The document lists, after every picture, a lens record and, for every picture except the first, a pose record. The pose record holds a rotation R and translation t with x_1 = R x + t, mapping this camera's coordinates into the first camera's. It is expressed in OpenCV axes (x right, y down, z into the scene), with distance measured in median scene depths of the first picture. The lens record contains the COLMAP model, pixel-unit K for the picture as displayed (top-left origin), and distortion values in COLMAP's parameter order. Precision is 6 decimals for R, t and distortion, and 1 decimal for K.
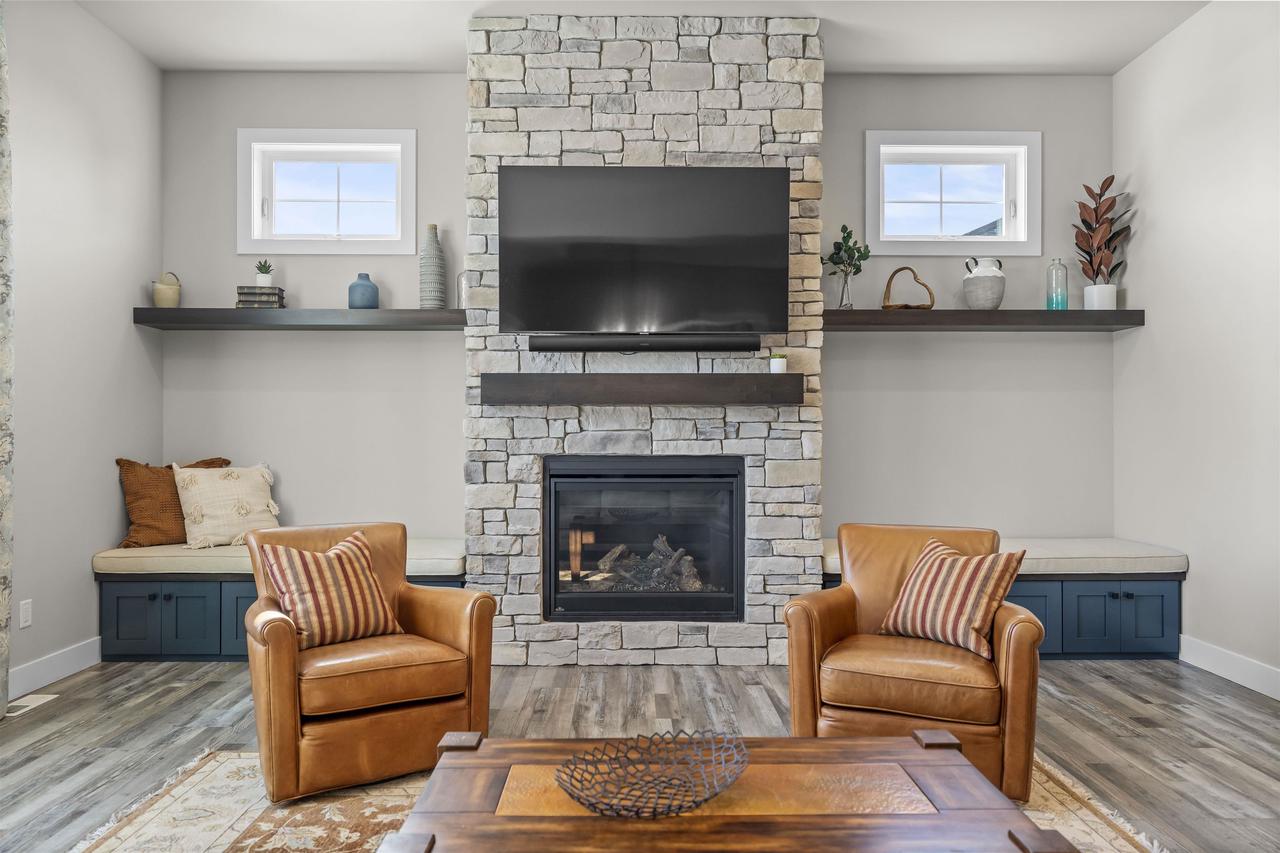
lens RADIAL K [[851.5, 0, 640.0], [0, 851.5, 426.5], [0, 0, 1]] dist [0.007436, -0.000440]
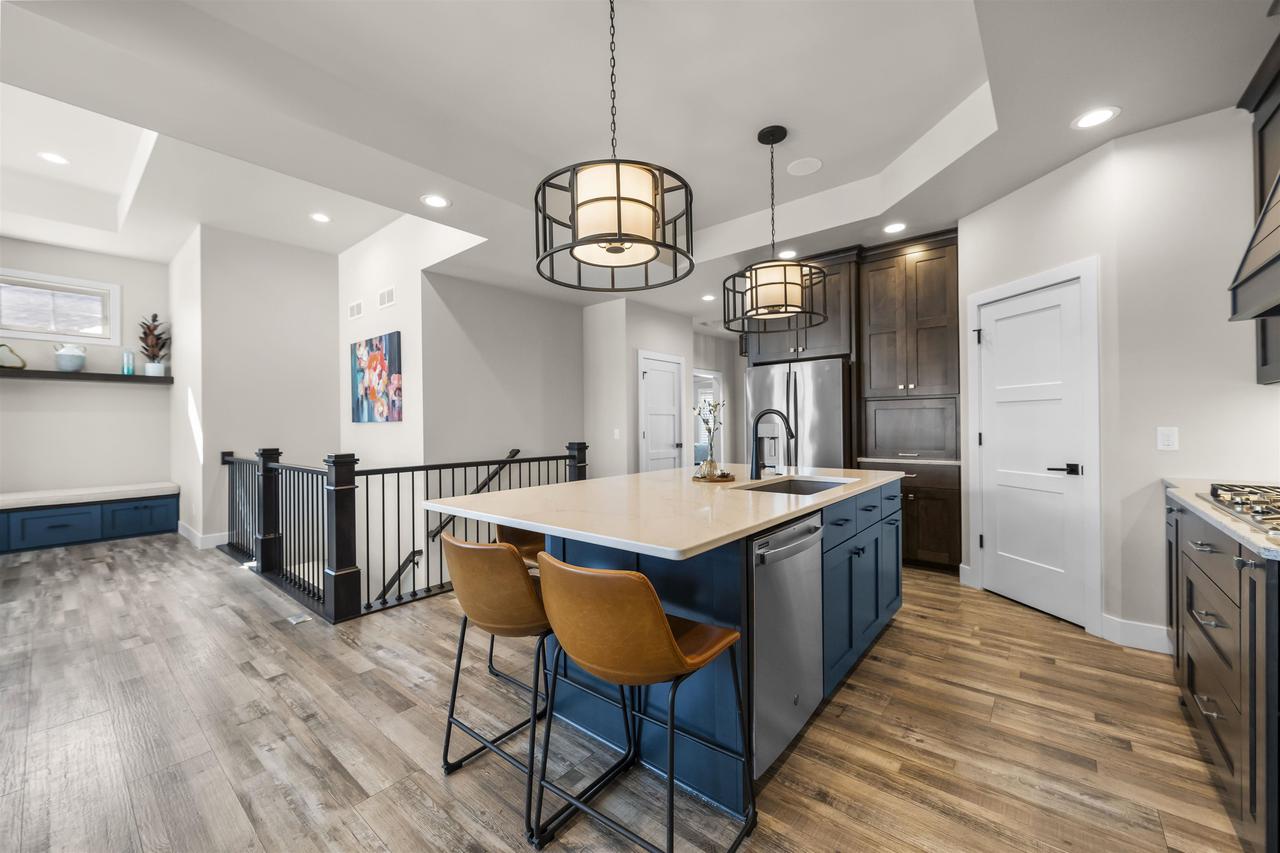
lens RADIAL K [[499.5, 0, 636.2], [0, 499.5, 422.0], [0, 0, 1]] dist [0.000934, 0.000324]
pose [[0.652639, -0.005228, 0.757651, 0.428306], [0.007883, 0.999969, 0.000110, -0.011935], [-0.757628, 0.005901, 0.652660, -0.816732]]
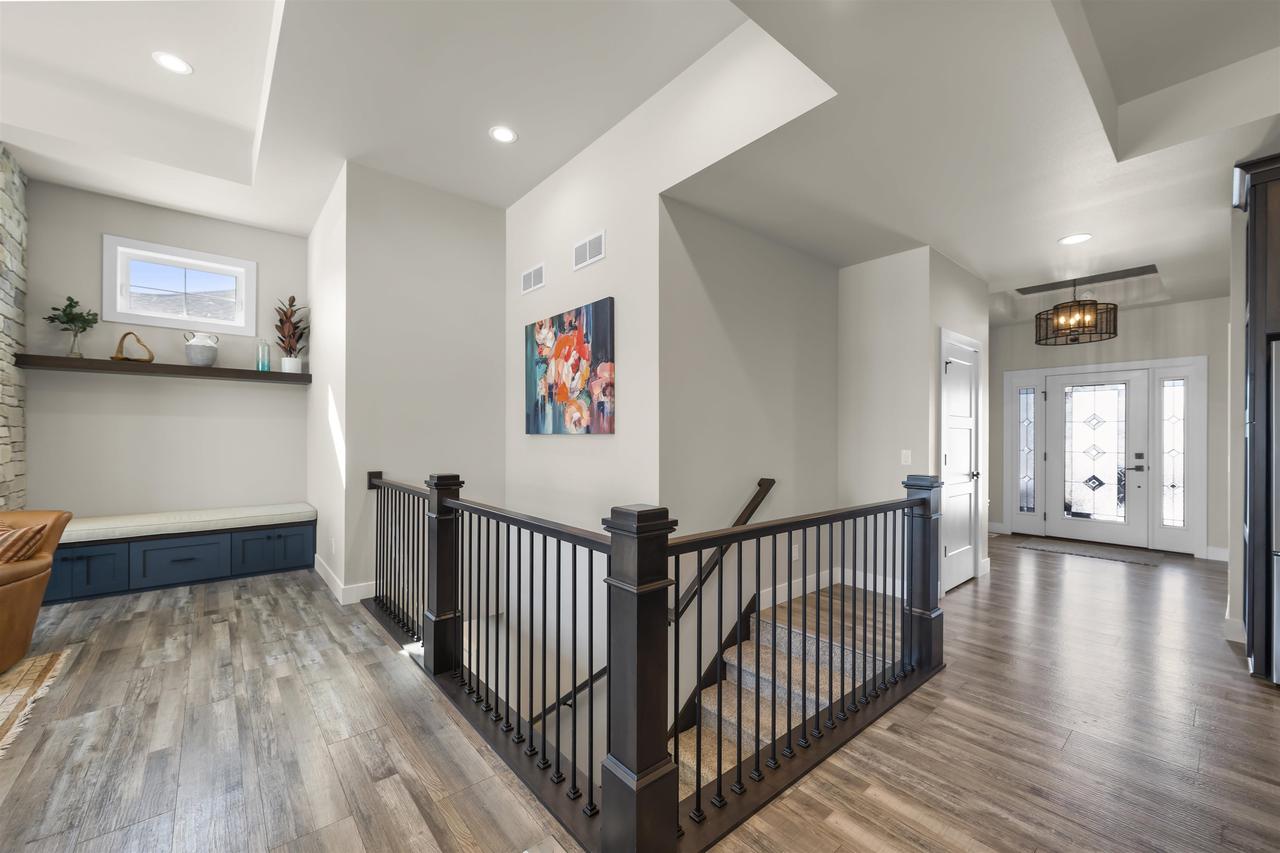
lens RADIAL K [[503.2, 0, 632.0], [0, 503.2, 436.4], [0, 0, 1]] dist [0.000647, -0.000143]
pose [[0.773924, 0.002782, 0.633273, 0.485226], [-0.007092, 0.999966, 0.004274, -0.017619], [-0.633239, -0.007799, 0.773917, -0.262173]]
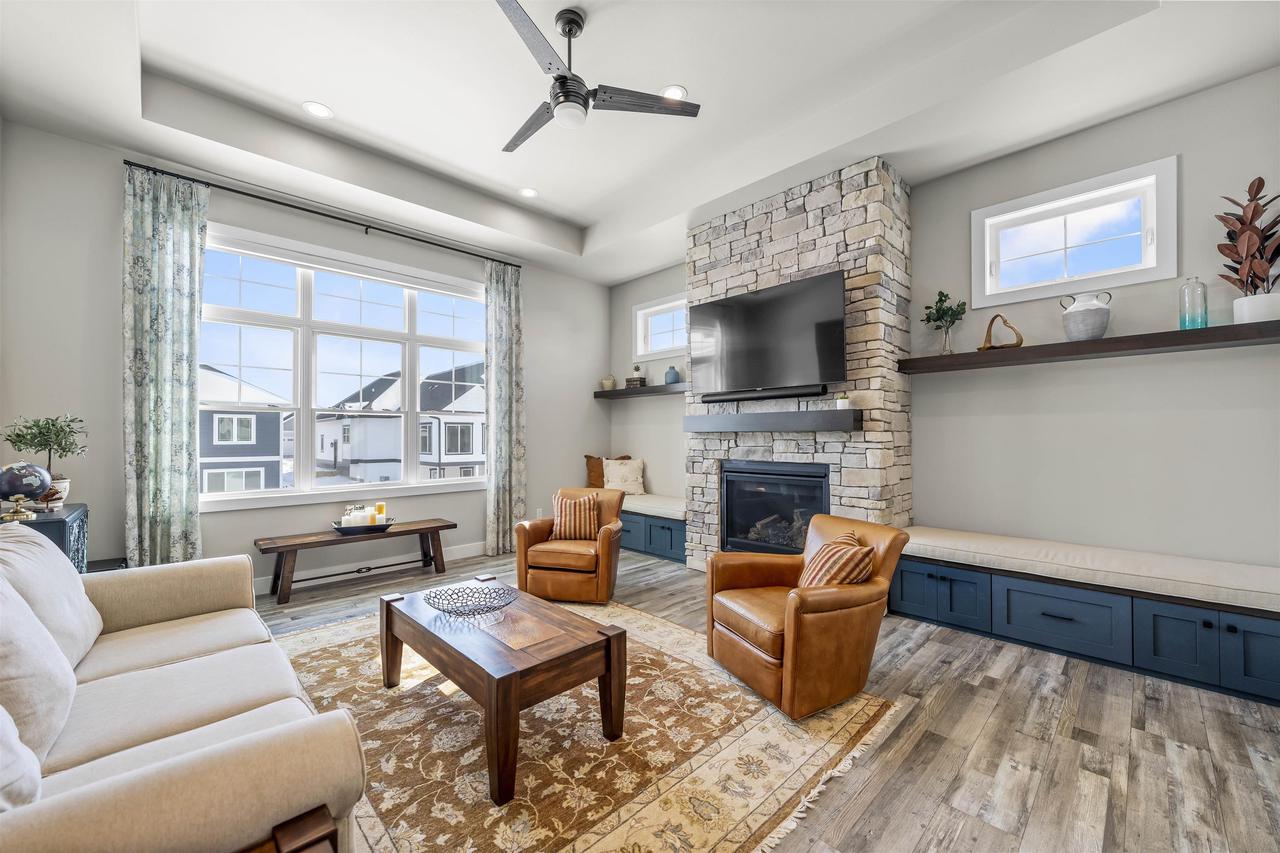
lens RADIAL K [[493.7, 0, 639.5], [0, 493.7, 431.7], [0, 0, 1]] dist [0.000789, 0.000461]
pose [[0.688991, -0.008418, -0.724721, 0.527684], [0.007991, 0.999960, -0.004017, -0.022483], [0.724726, -0.003023, 0.689030, 0.152443]]
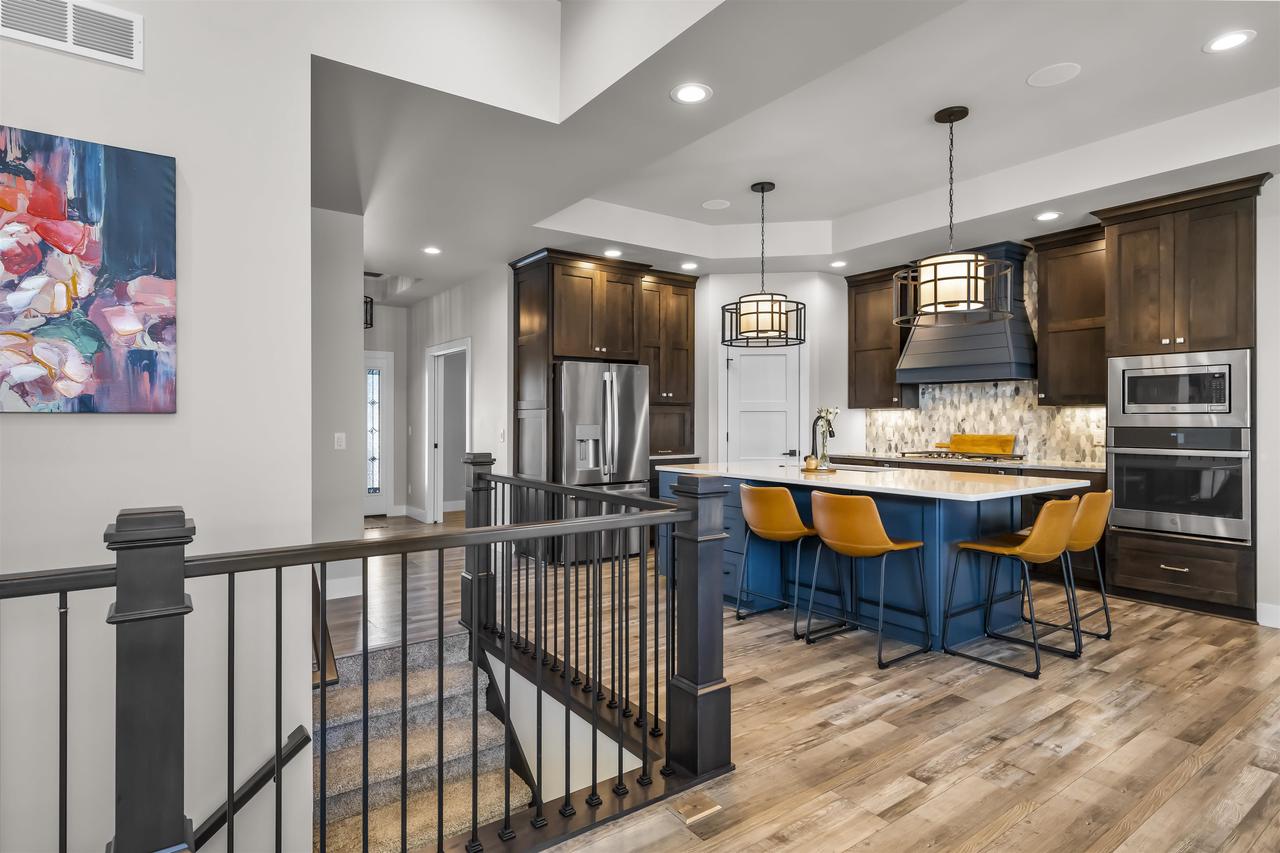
lens RADIAL K [[666.5, 0, 633.4], [0, 666.5, 417.6], [0, 0, 1]] dist [0.001134, 0.000085]
pose [[-0.573195, 0.001874, 0.819417, 0.281686], [-0.005548, 0.999966, -0.006168, -0.013015], [-0.819400, -0.008081, -0.573165, 0.356085]]
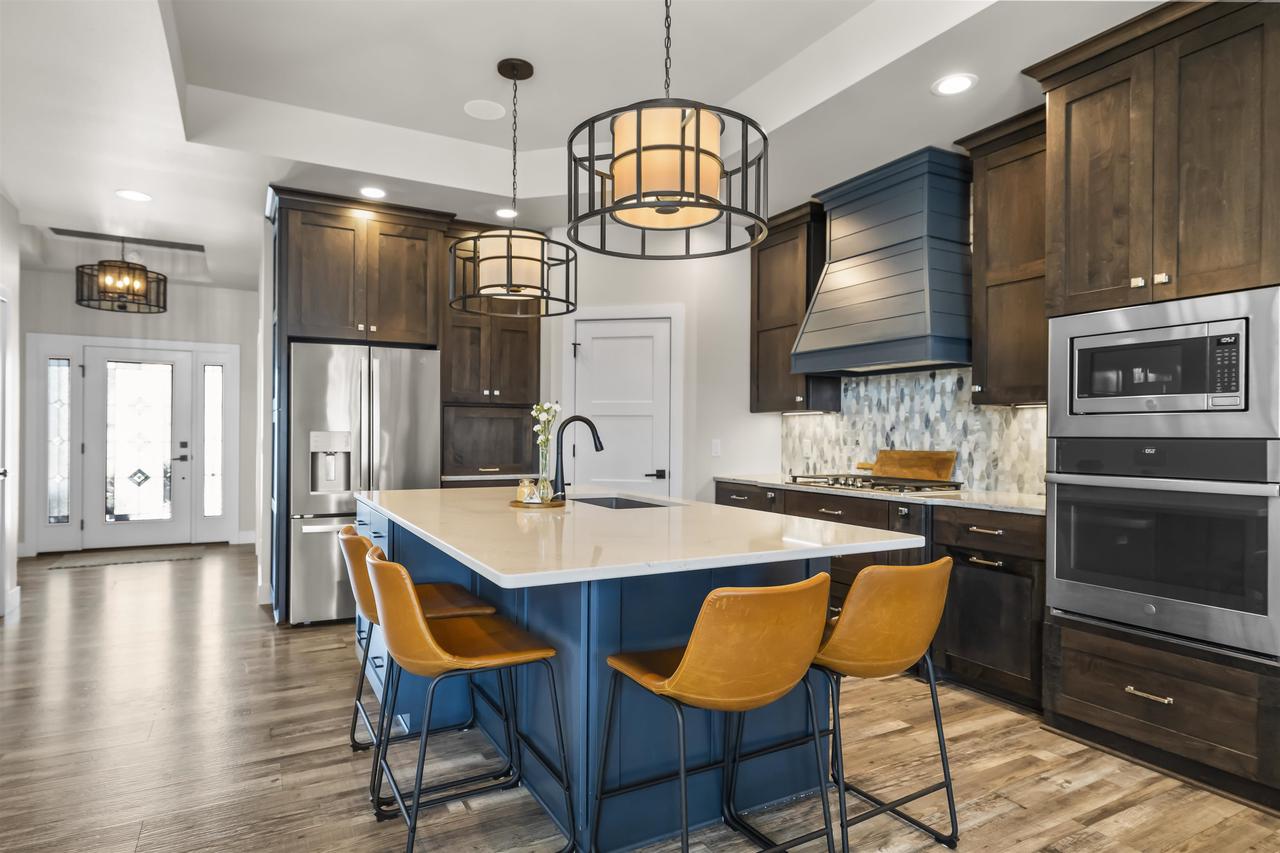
lens RADIAL K [[708.1, 0, 638.1], [0, 708.1, 432.6], [0, 0, 1]] dist [0.002928, 0.001233]
pose [[-0.473903, -0.001957, 0.880575, 0.322269], [-0.012449, 0.999912, -0.004477, -0.005608], [-0.880489, -0.013084, -0.473886, -0.238324]]
